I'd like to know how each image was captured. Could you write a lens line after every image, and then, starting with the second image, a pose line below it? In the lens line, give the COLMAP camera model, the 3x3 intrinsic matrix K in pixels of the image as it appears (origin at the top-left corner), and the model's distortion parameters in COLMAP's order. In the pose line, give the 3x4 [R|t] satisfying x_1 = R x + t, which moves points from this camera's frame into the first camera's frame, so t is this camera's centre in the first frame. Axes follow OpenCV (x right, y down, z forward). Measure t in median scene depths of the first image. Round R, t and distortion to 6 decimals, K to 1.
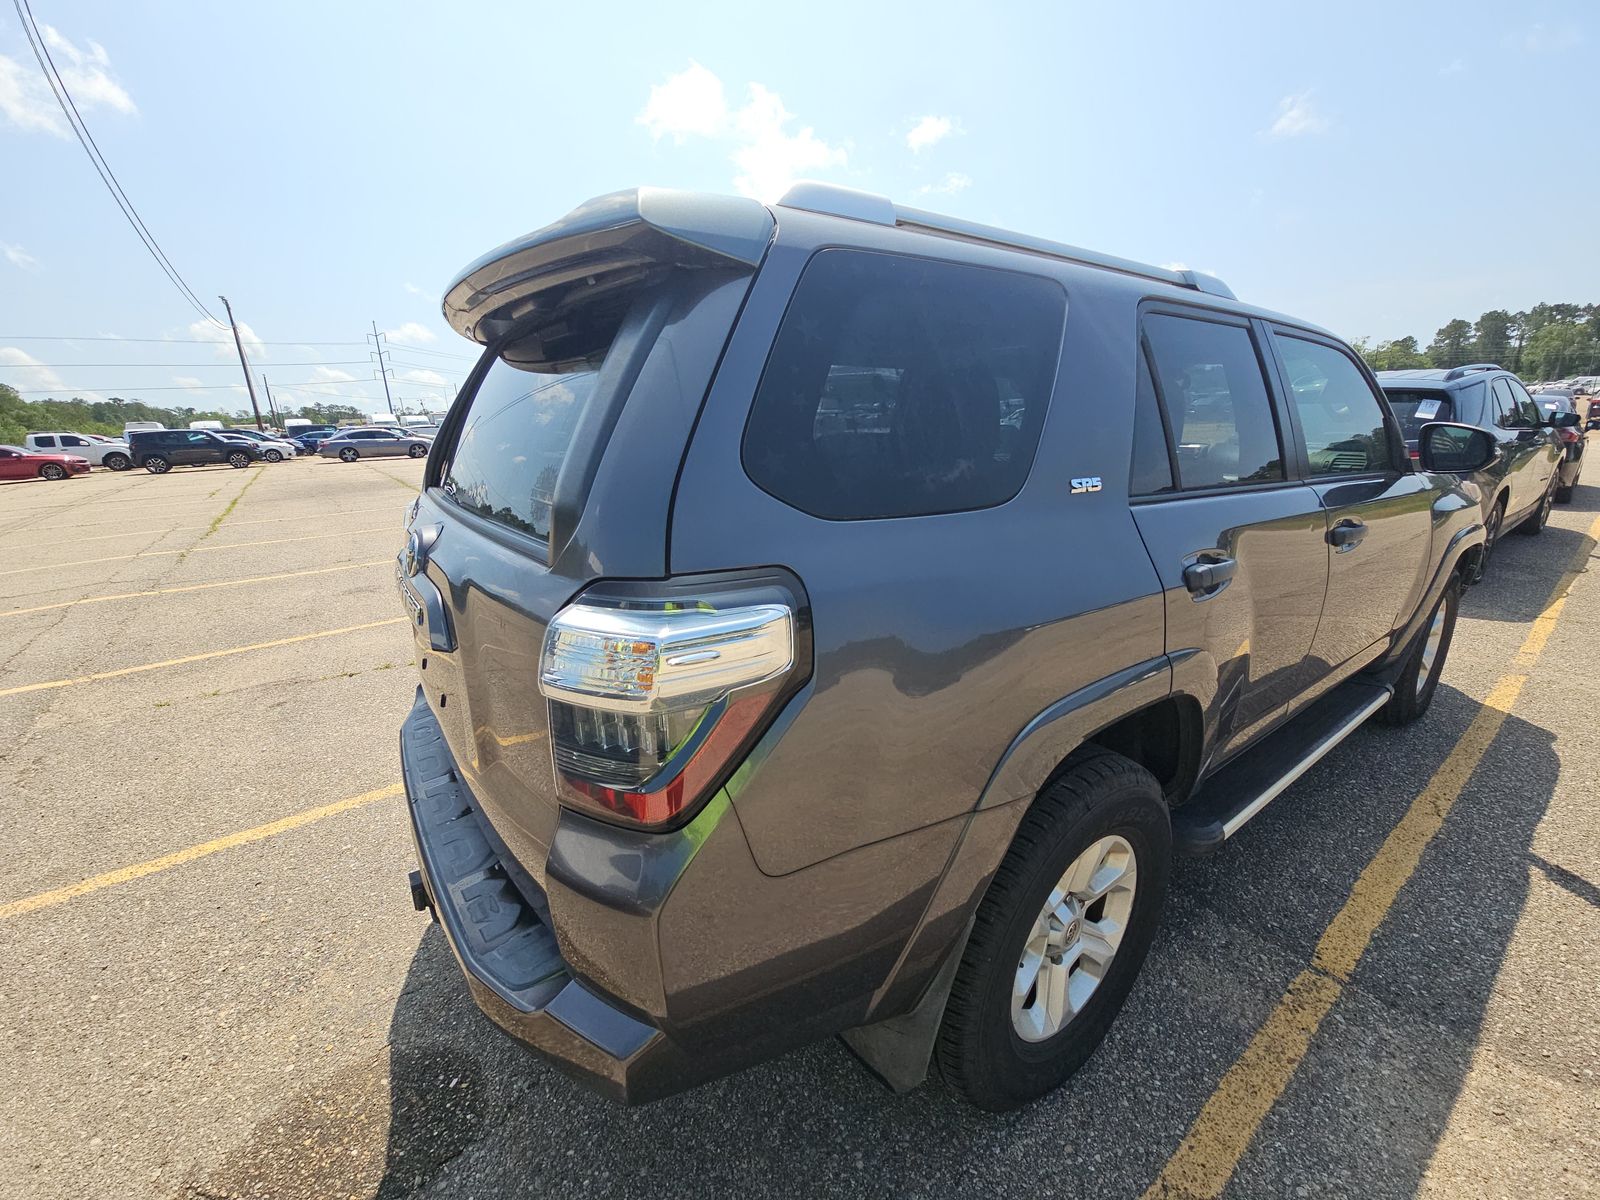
lens RADIAL K [[637.2, 0, 795.6], [0, 637.2, 600.1], [0, 0, 1]] dist [0.059338, -0.030237]
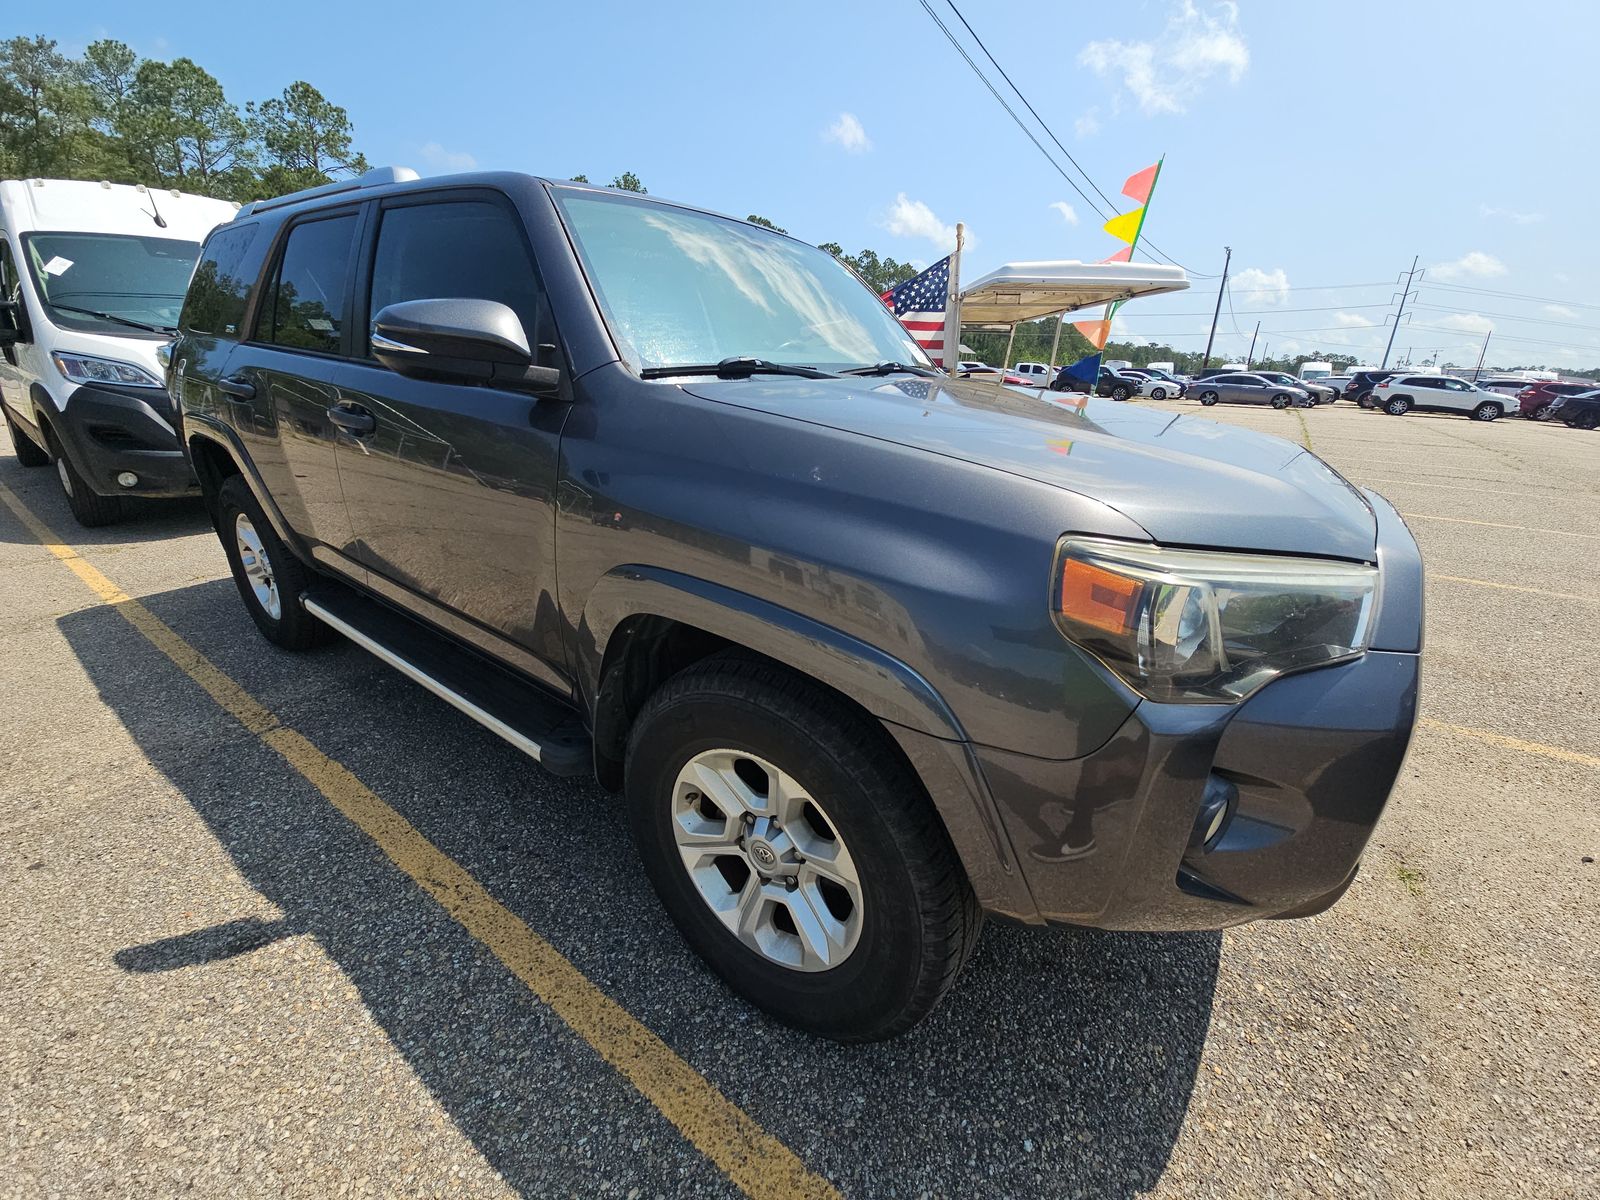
lens RADIAL K [[637.2, 0, 795.6], [0, 637.2, 600.1], [0, 0, 1]] dist [0.059338, -0.030237]
pose [[0.291116, 0.375434, -0.879944, 1.747145], [-0.312705, 0.906601, 0.283354, -0.294784], [0.904139, 0.192674, 0.381326, 1.128617]]
